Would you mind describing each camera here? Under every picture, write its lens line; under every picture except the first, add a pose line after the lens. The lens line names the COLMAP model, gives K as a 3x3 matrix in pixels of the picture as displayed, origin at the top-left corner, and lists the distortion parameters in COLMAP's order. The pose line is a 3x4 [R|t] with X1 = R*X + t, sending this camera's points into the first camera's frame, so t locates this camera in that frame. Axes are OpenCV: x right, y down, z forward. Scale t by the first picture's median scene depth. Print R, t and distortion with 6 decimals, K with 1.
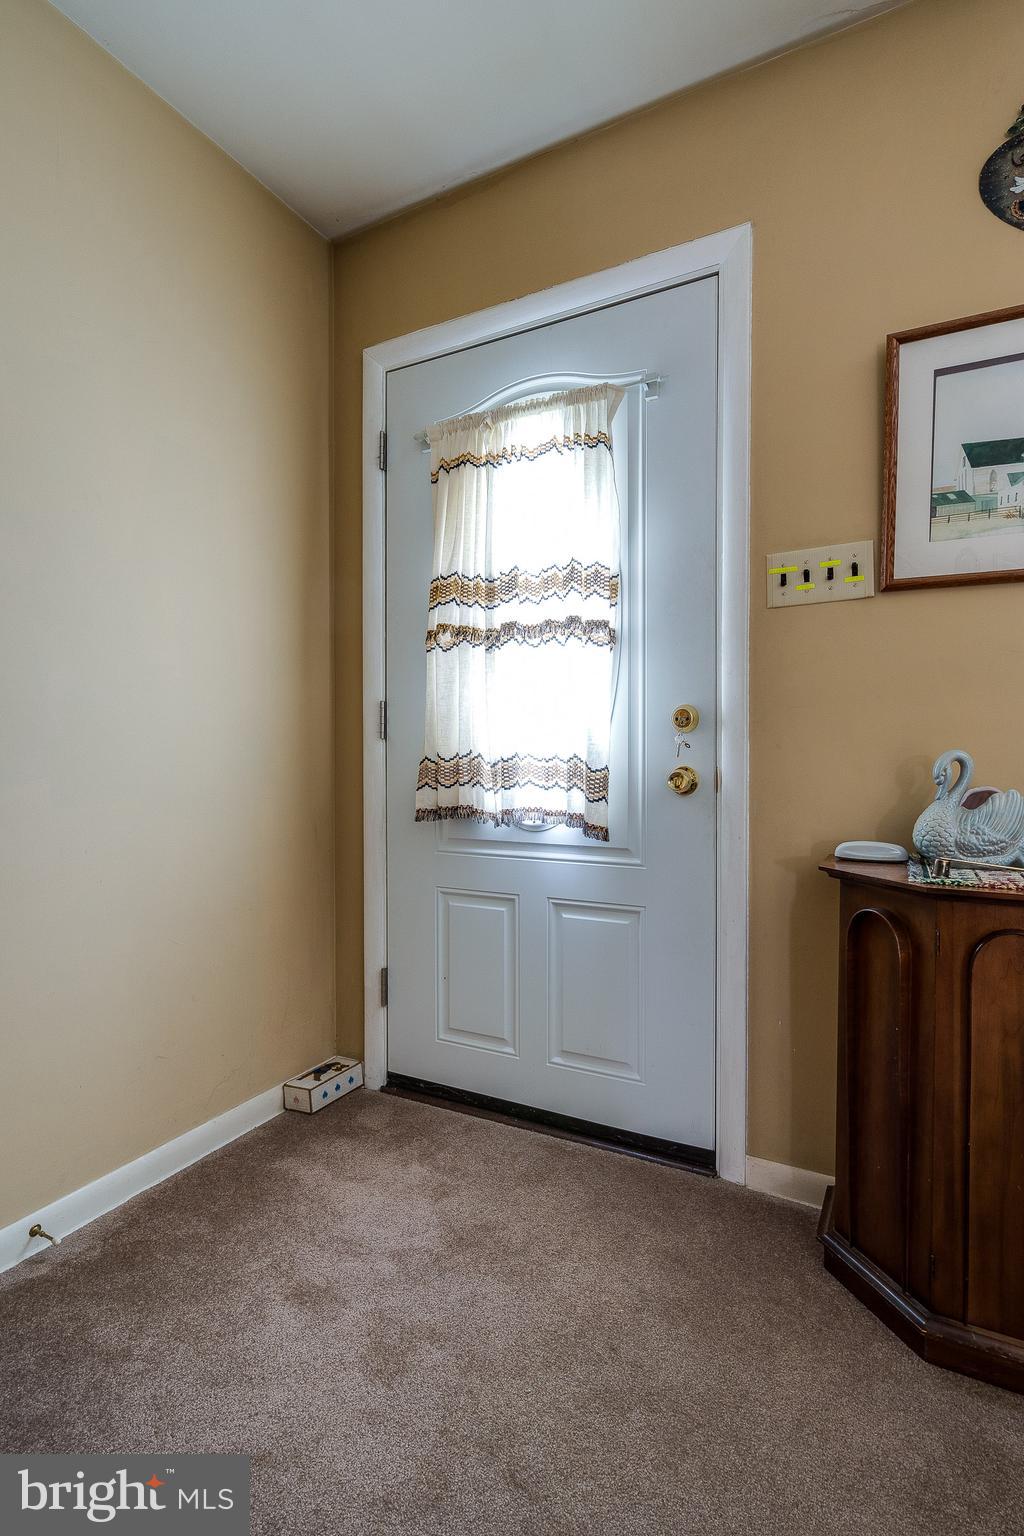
lens RADIAL K [[764.9, 0, 515.7], [0, 764.9, 768.3], [0, 0, 1]] dist [-0.004168, 0.000156]
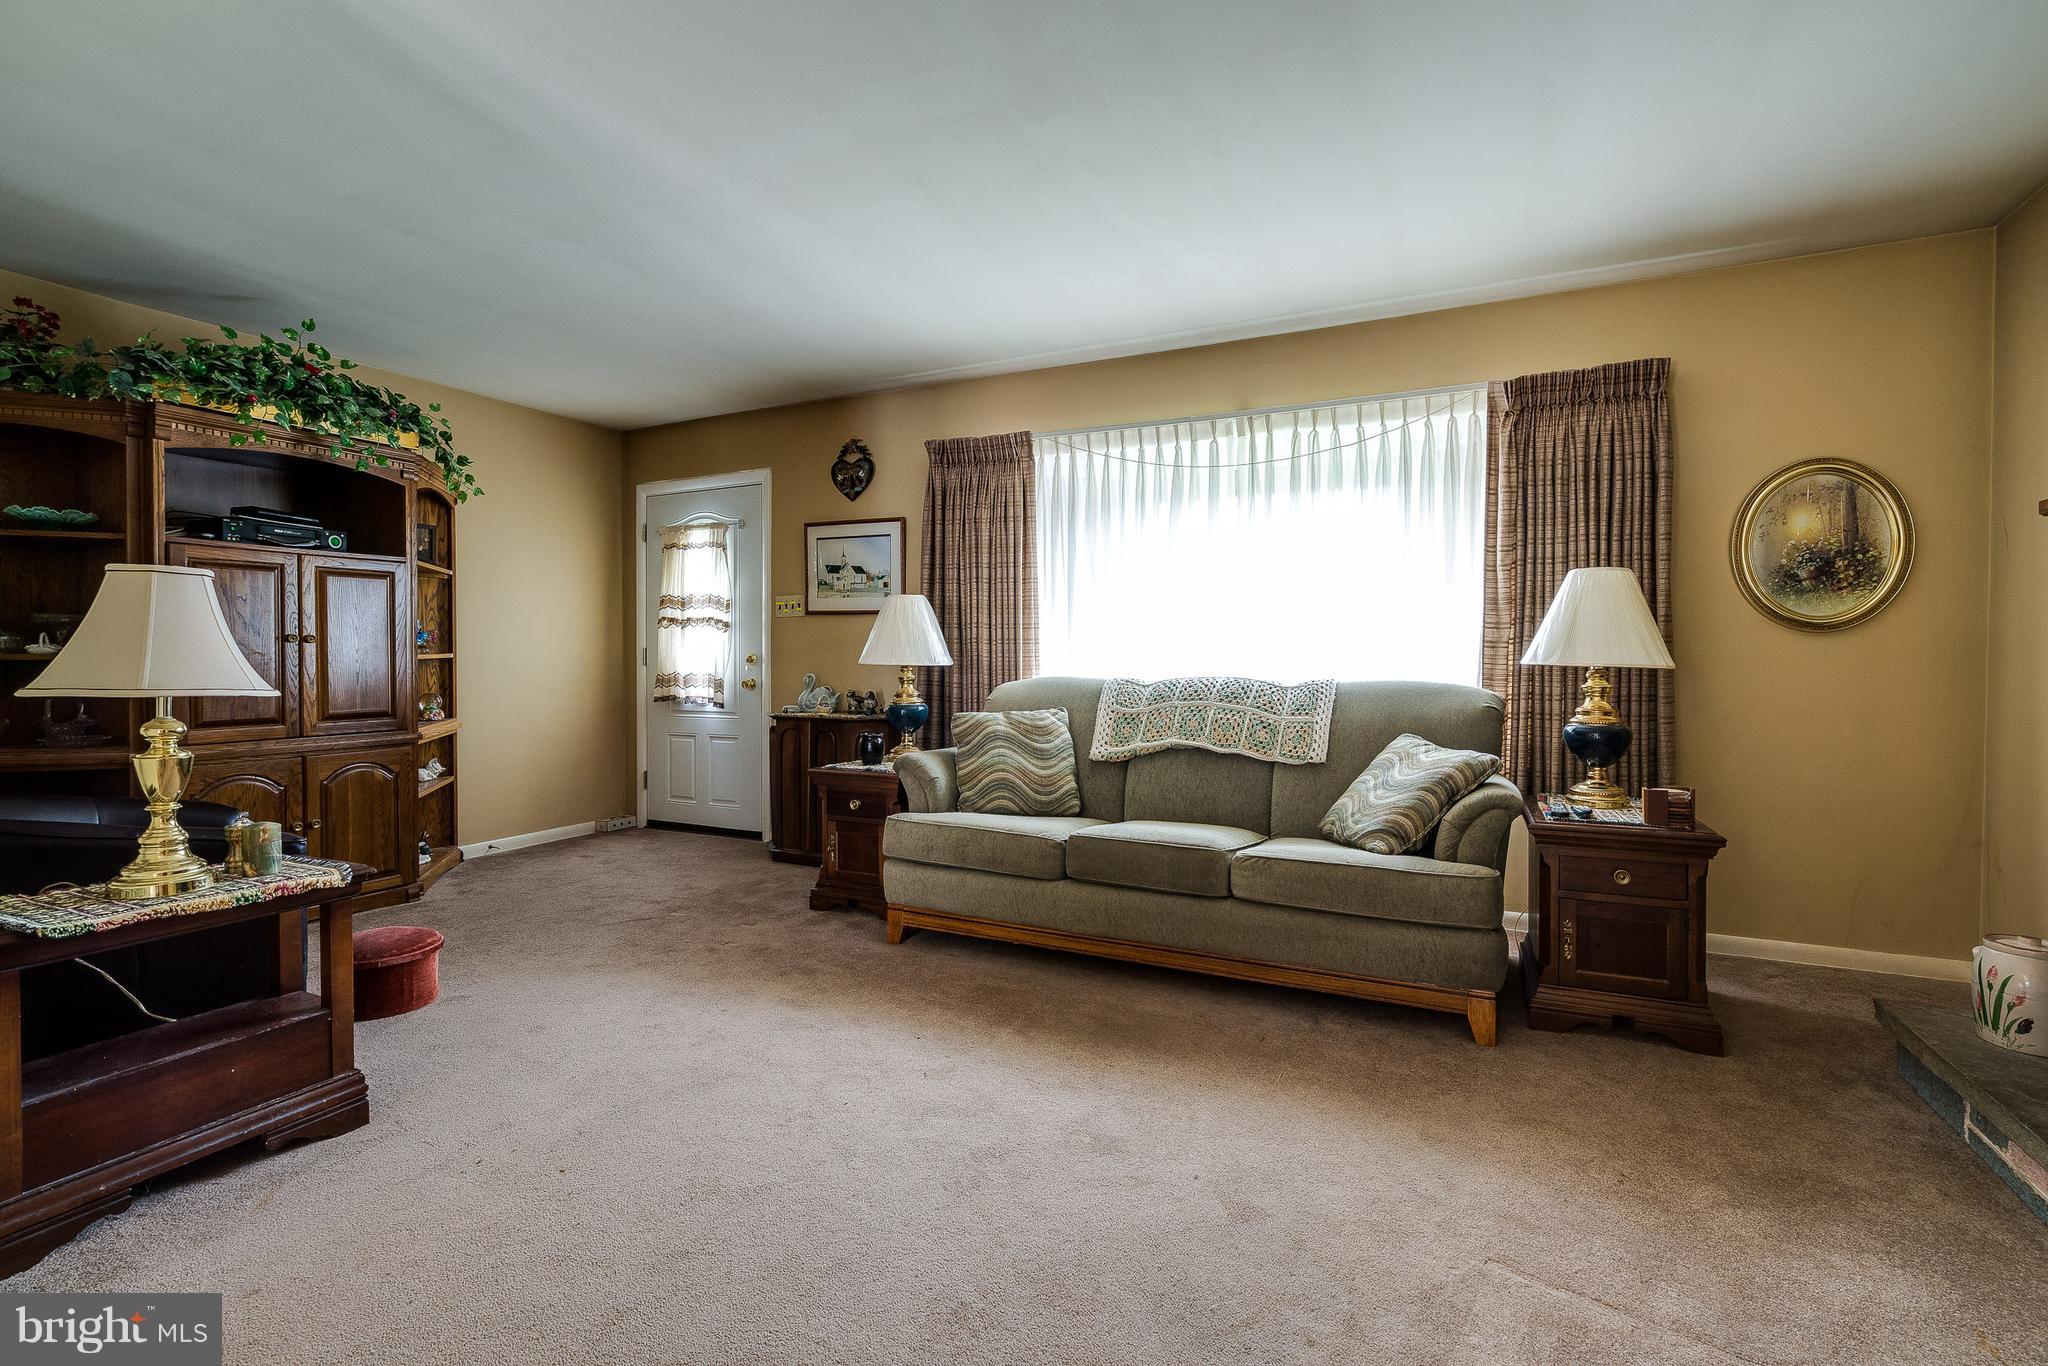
lens RADIAL K [[909.6, 0, 1044.7], [0, 909.6, 677.9], [0, 0, 1]] dist [-0.012715, 0.001991]
pose [[0.999002, 0.000296, 0.044671, 0.961120], [-0.000260, 1.000000, -0.000813, -0.001567], [-0.044671, 0.000801, 0.999001, -1.848439]]
